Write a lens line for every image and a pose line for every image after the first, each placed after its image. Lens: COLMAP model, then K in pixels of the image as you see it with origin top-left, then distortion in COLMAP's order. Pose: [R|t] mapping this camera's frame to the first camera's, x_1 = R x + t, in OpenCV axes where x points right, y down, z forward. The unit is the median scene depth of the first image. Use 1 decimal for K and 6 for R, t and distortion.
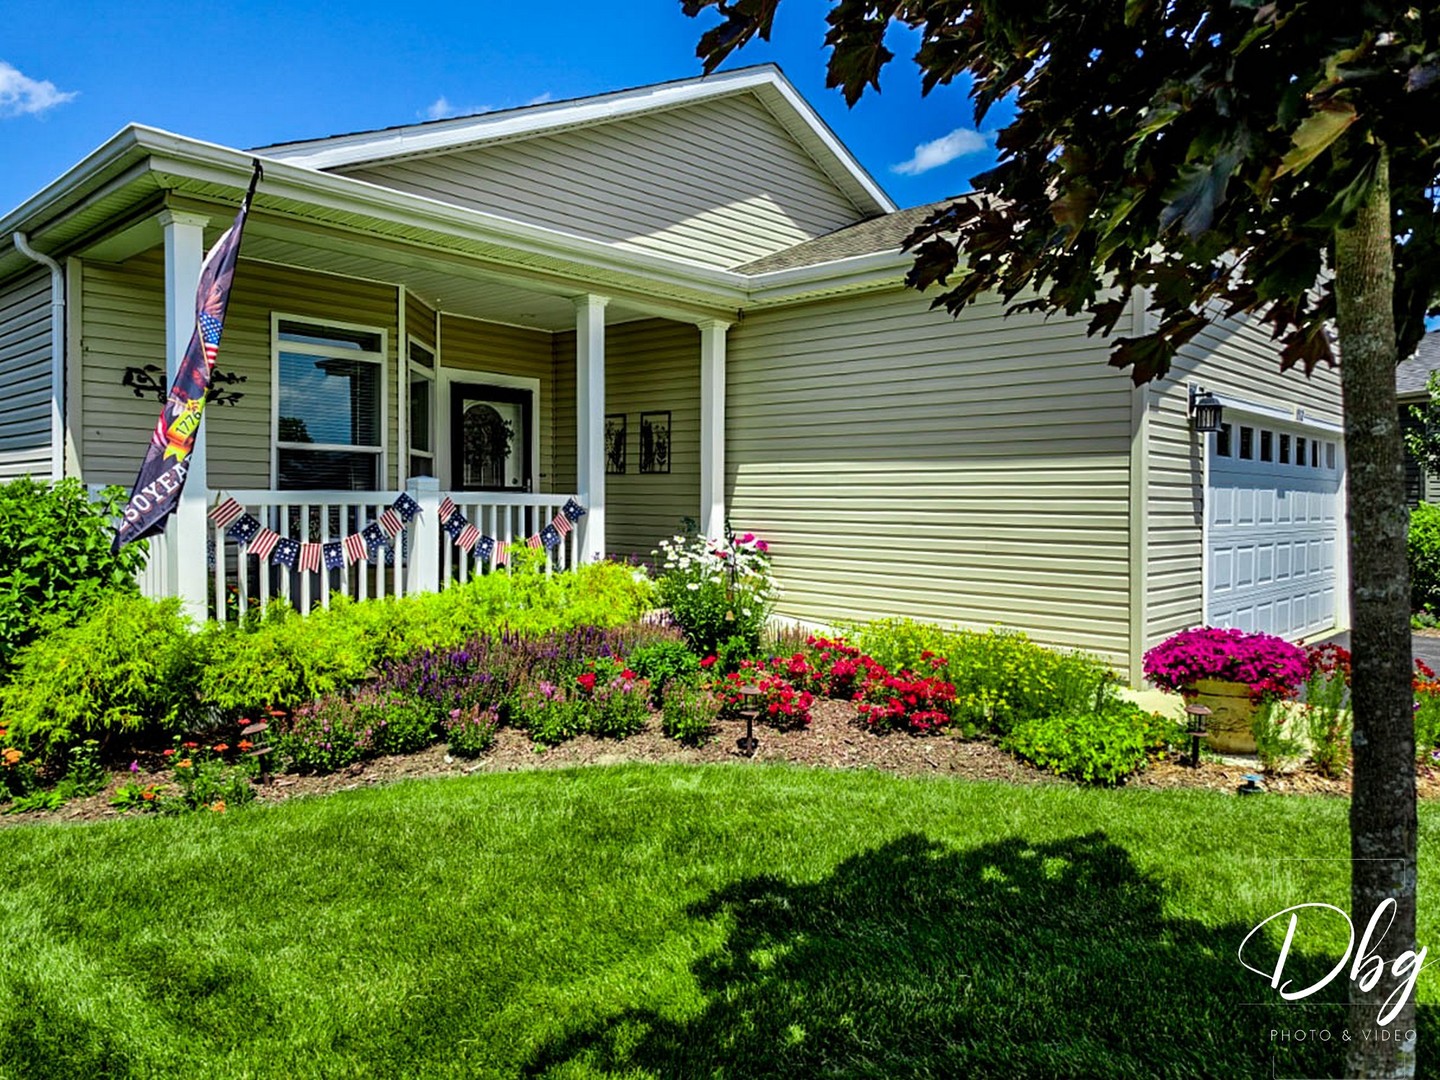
lens RADIAL K [[1030.2, 0, 724.8], [0, 1030.2, 480.4], [0, 0, 1]] dist [0.000980, -0.000228]
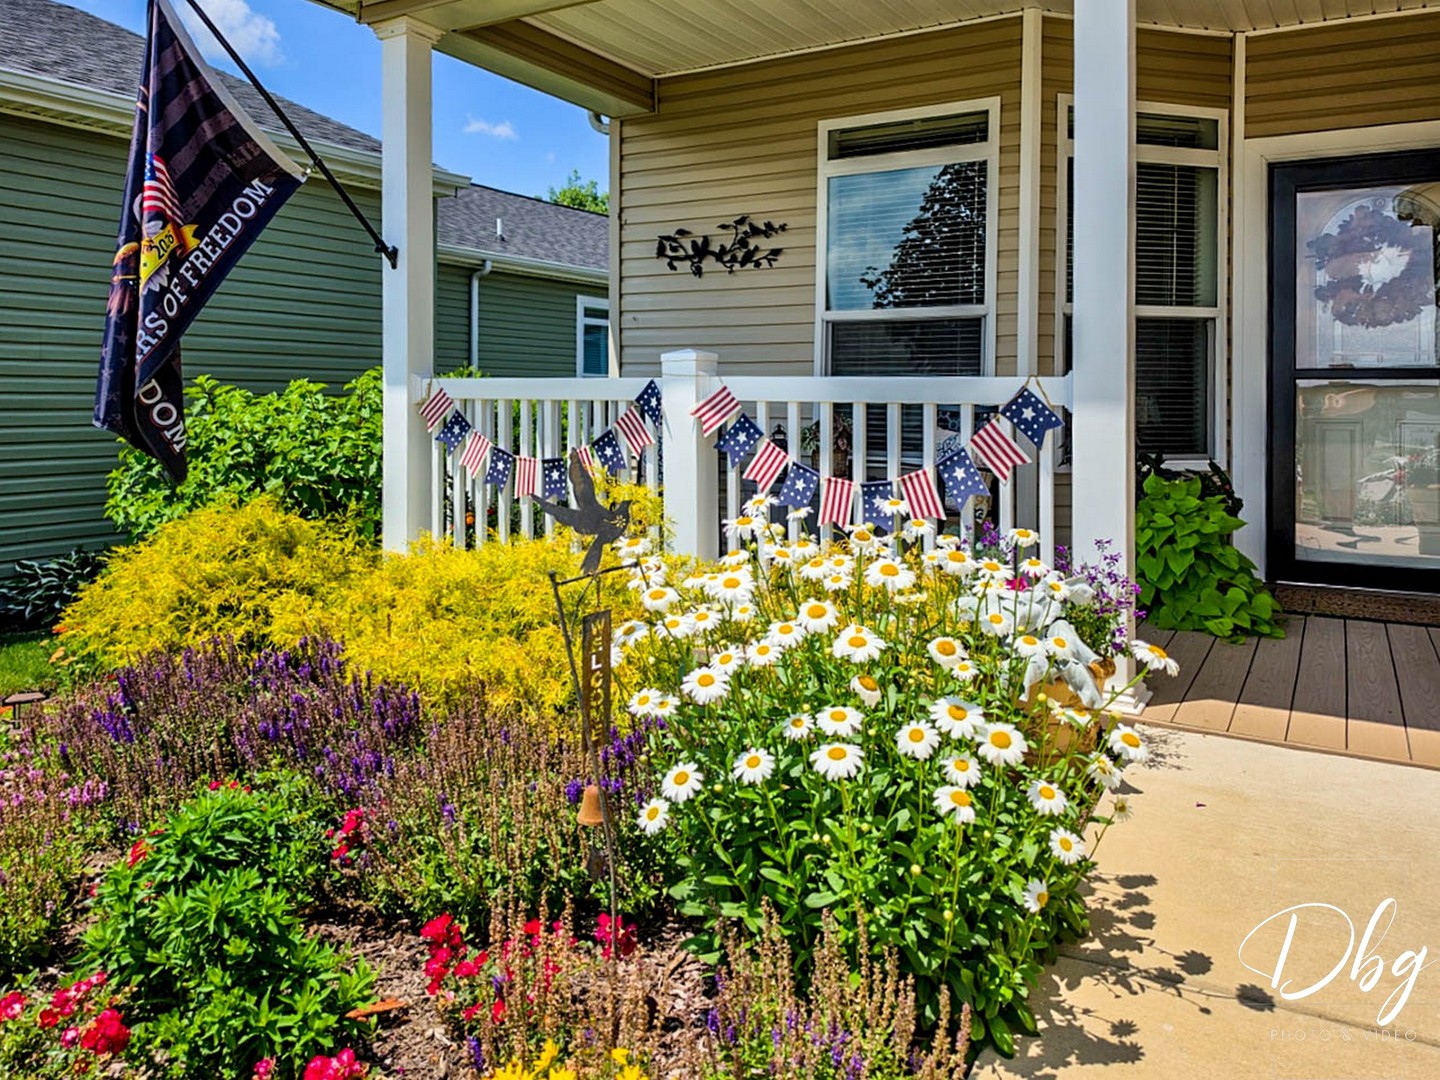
lens RADIAL K [[1030.2, 0, 724.8], [0, 1030.2, 480.4], [0, 0, 1]] dist [0.000980, -0.000228]
pose [[0.217258, 0.073284, -0.973359, 0.240268], [0.014102, 0.996838, 0.078199, 0.020974], [0.976012, -0.030715, 0.215537, 0.812047]]
